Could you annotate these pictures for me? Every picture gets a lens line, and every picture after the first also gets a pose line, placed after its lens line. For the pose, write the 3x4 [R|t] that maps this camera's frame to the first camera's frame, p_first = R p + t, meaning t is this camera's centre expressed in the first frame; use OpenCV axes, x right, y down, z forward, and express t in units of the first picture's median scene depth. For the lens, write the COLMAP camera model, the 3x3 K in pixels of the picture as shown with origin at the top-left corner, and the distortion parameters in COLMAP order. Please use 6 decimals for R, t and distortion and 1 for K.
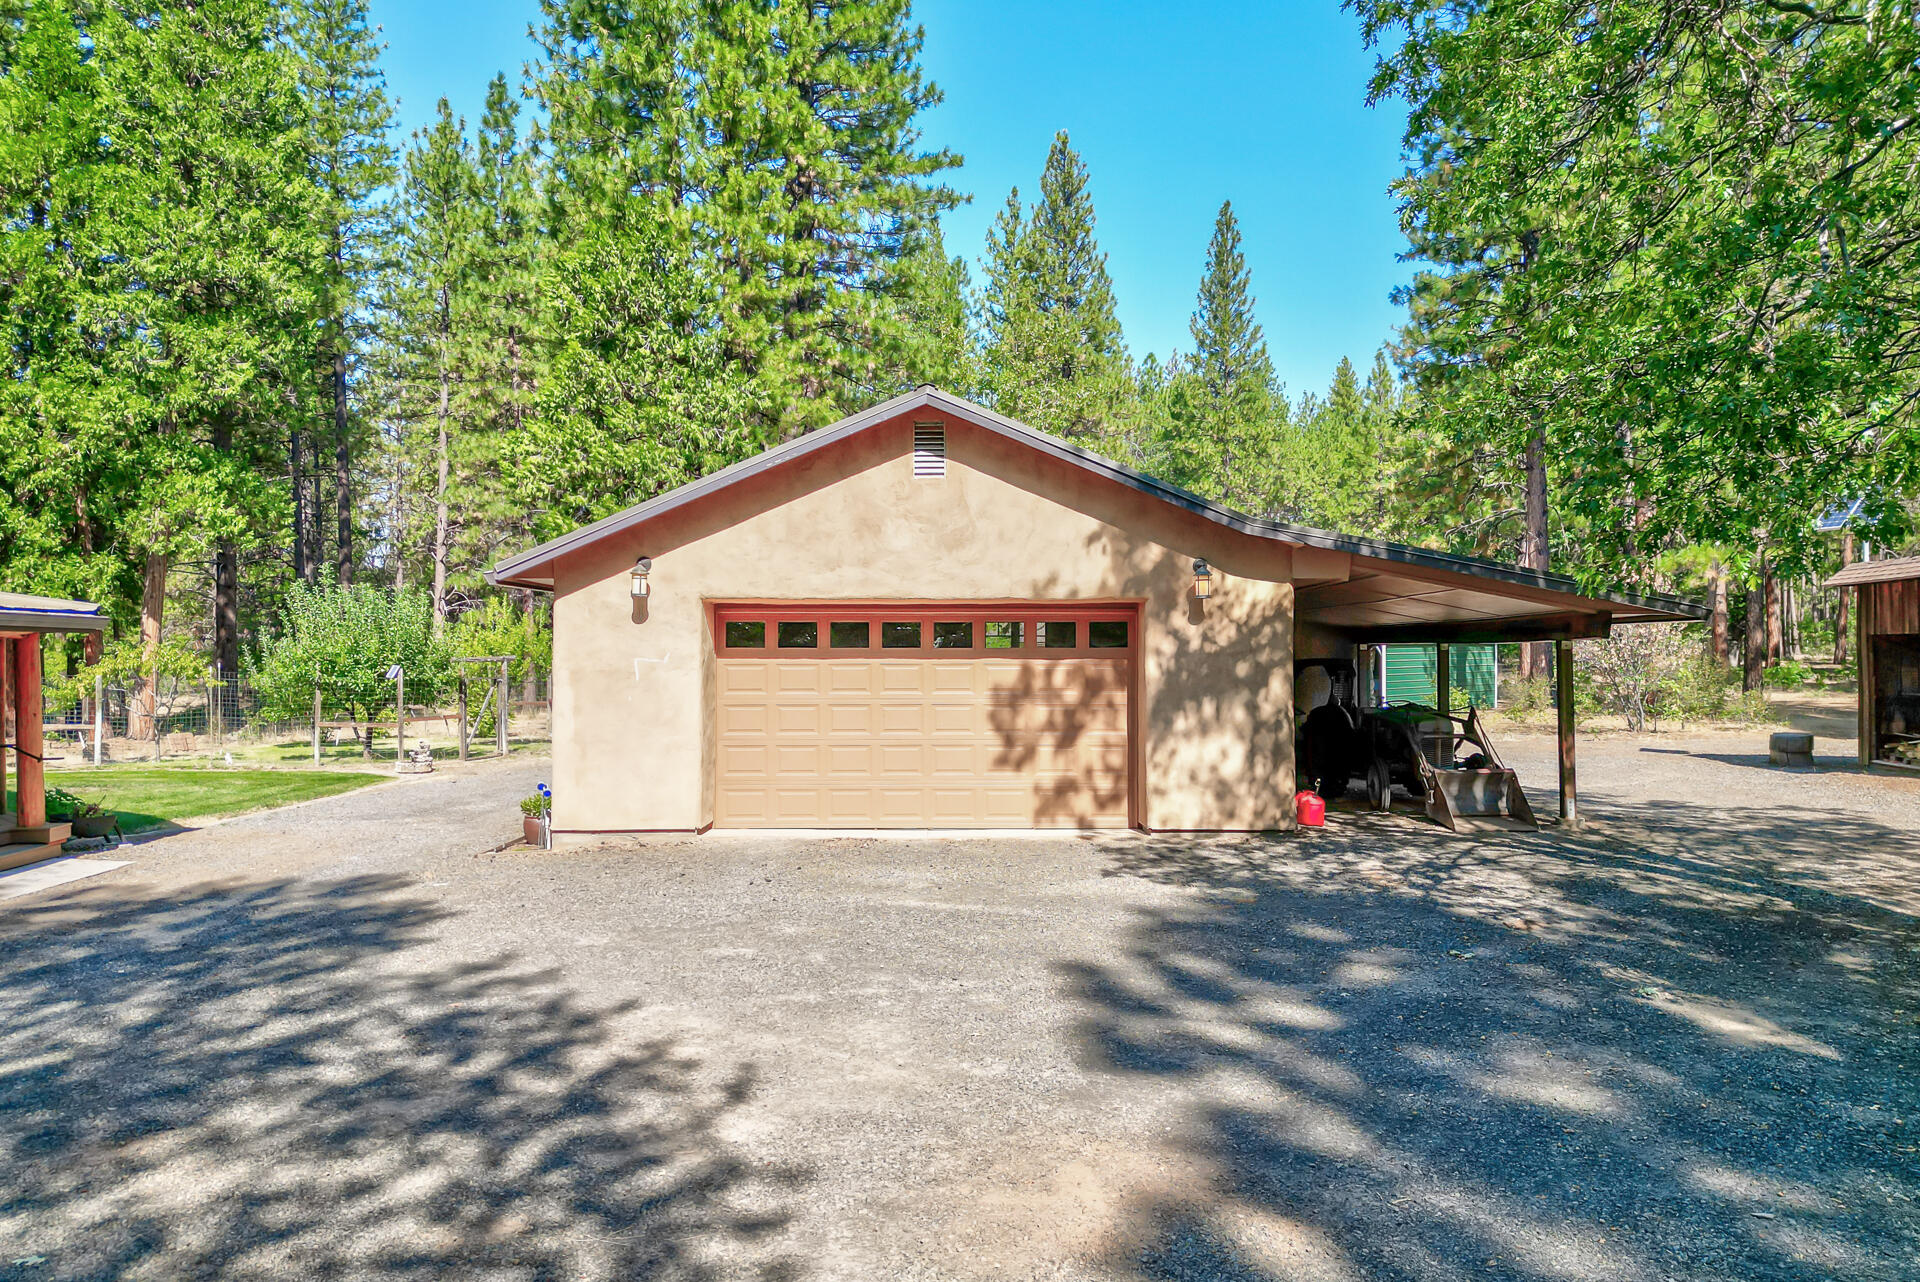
lens RADIAL K [[1347.7, 0, 960.1], [0, 1347.7, 637.0], [0, 0, 1]] dist [0.048200, -0.040801]
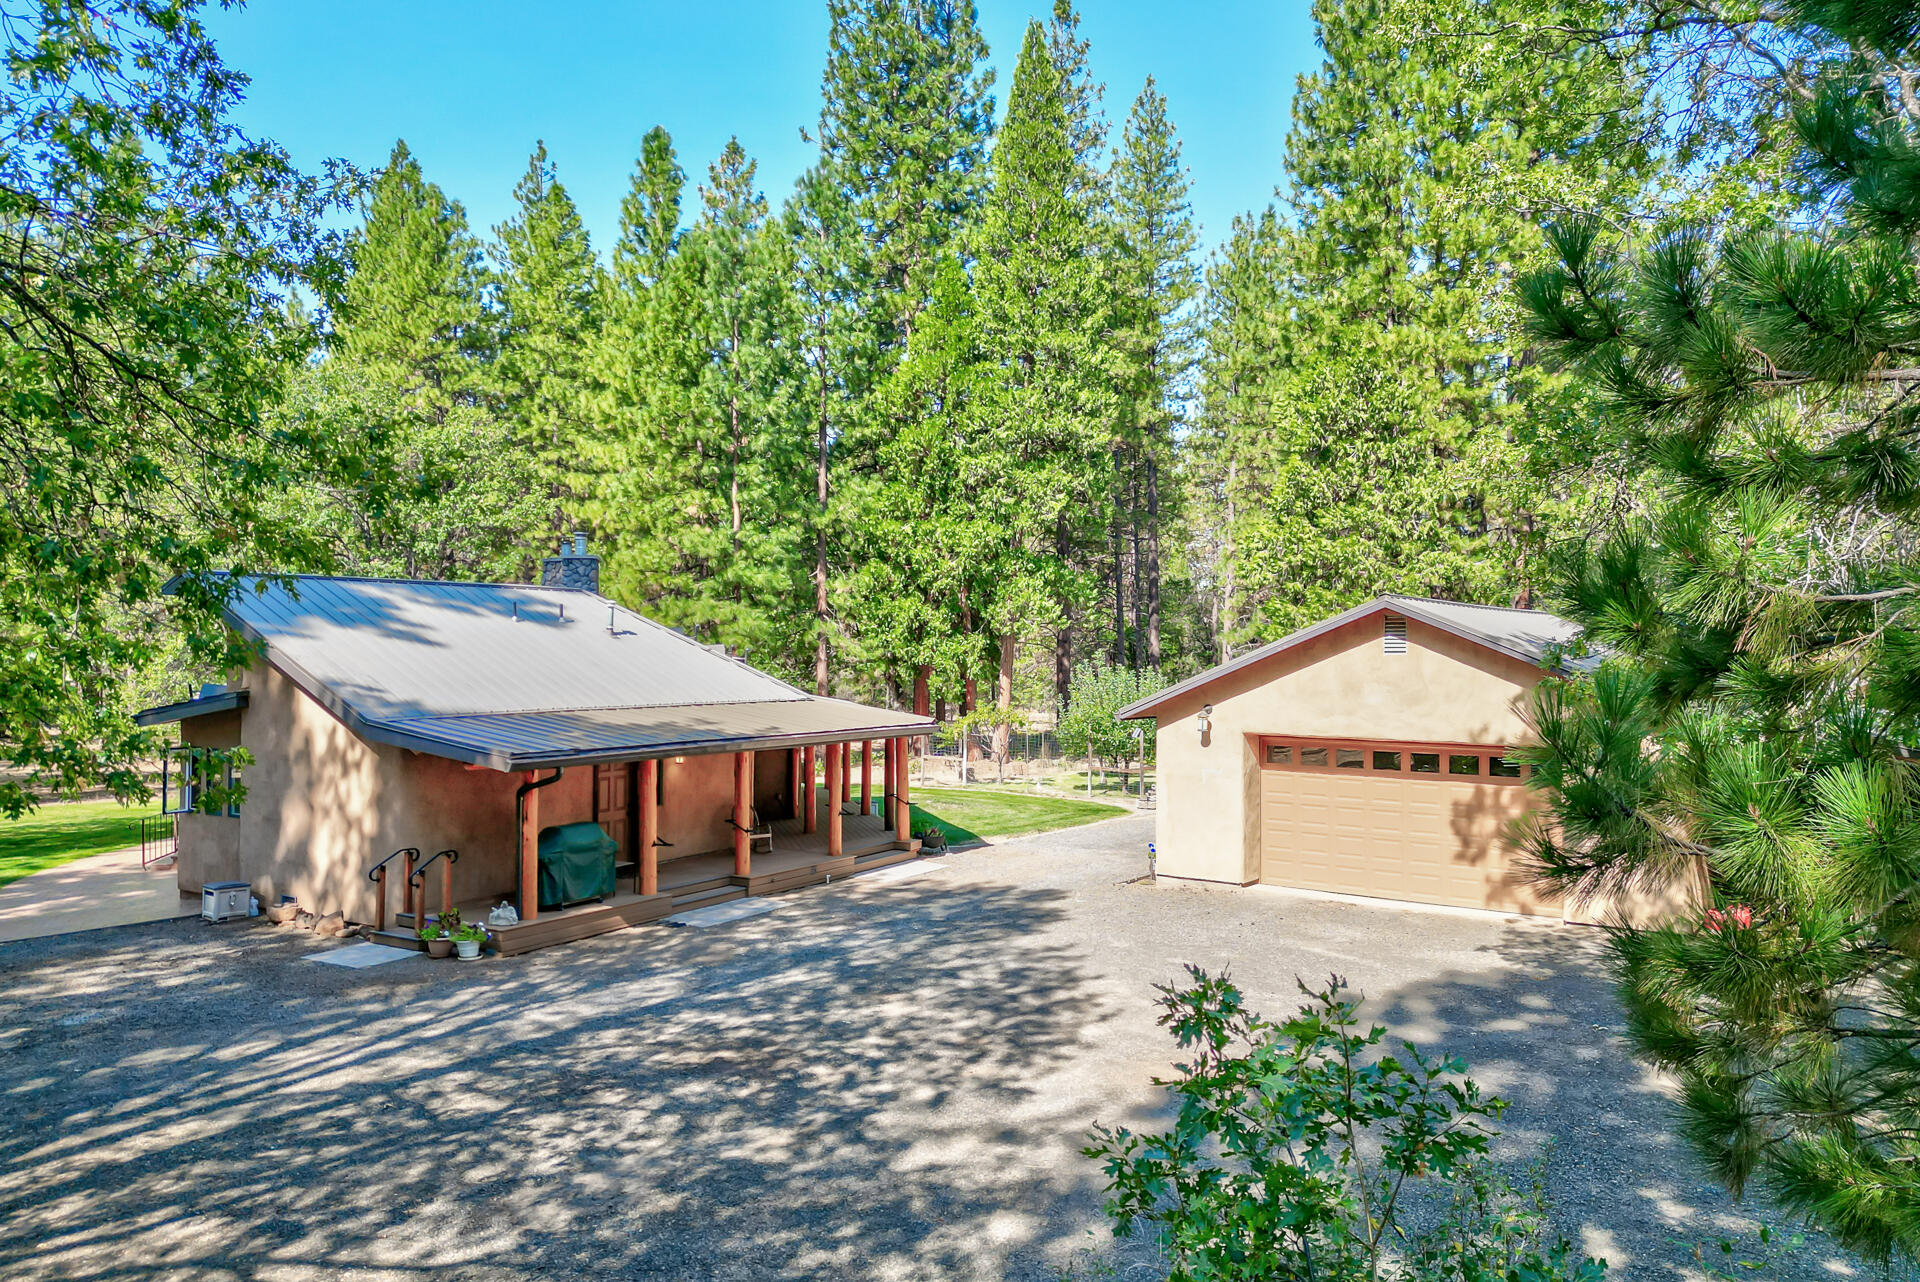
lens RADIAL K [[1347.7, 0, 959.3], [0, 1347.7, 643.8], [0, 0, 1]] dist [0.048200, -0.040801]
pose [[0.822414, 0.005082, -0.568866, 0.170052], [-0.004333, 0.999987, 0.002669, -0.054014], [0.568873, 0.000270, 0.822426, -0.183237]]
